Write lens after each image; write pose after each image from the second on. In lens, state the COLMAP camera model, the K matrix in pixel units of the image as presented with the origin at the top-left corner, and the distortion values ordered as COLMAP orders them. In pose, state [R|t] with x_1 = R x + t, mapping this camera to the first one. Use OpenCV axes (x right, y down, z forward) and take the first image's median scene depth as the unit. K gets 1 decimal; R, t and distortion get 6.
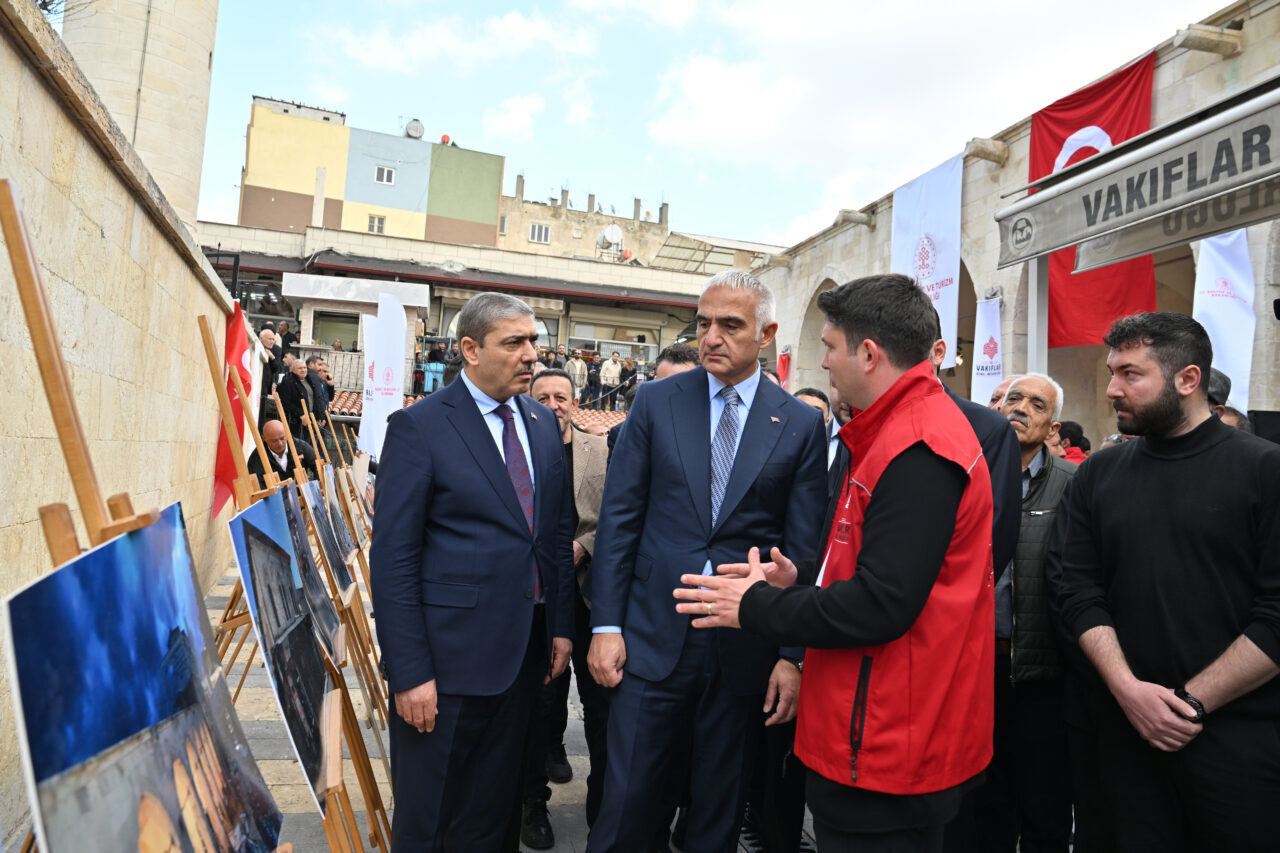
lens RADIAL K [[1058.8, 0, 618.7], [0, 1058.8, 379.6], [0, 0, 1]] dist [0.006238, -0.000023]
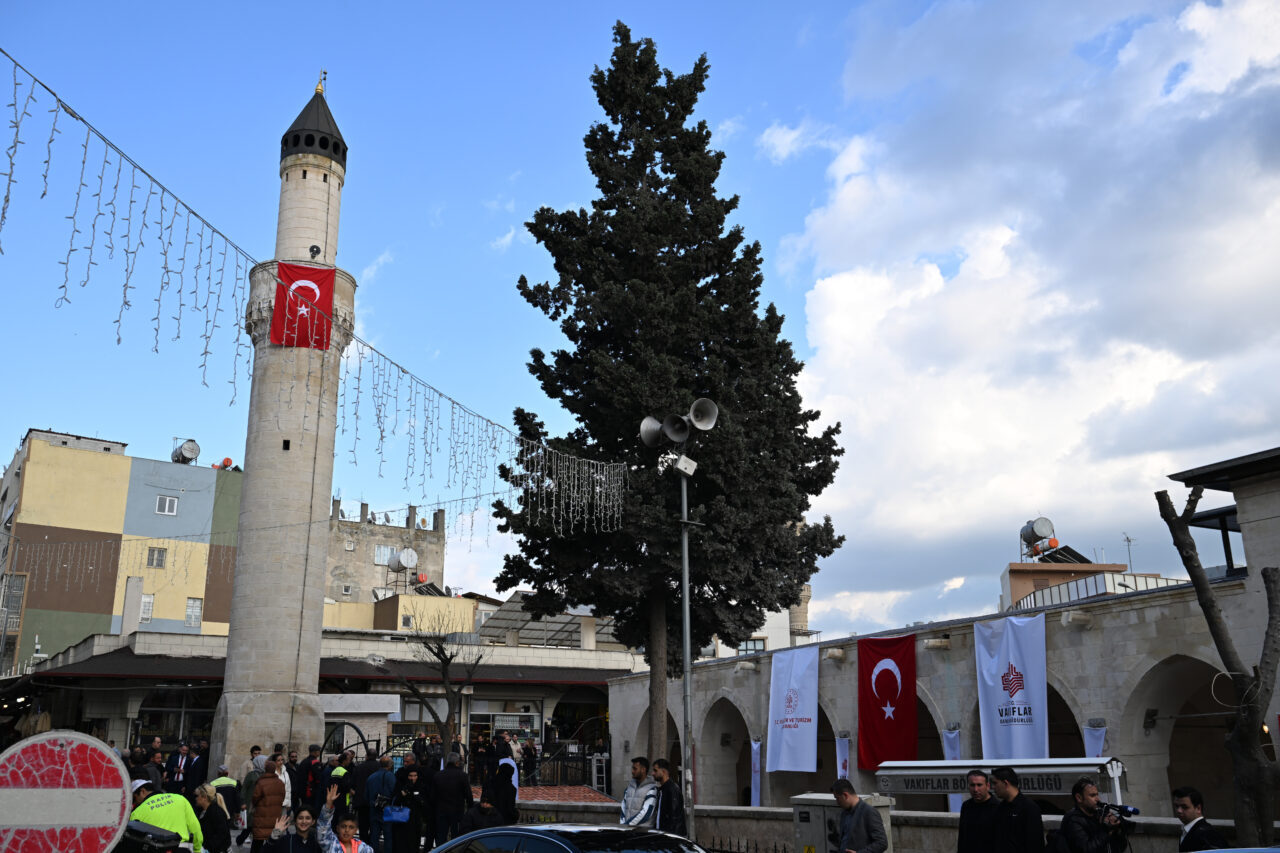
lens RADIAL K [[1181.7, 0, 640.0], [0, 1181.7, 426.5], [0, 0, 1]] dist [-0.001088, -0.010285]
pose [[0.972246, 0.000562, 0.233958, -0.139639], [0.048855, 0.977464, -0.205371, -0.059555], [-0.228801, 0.211102, 0.950308, -0.290210]]
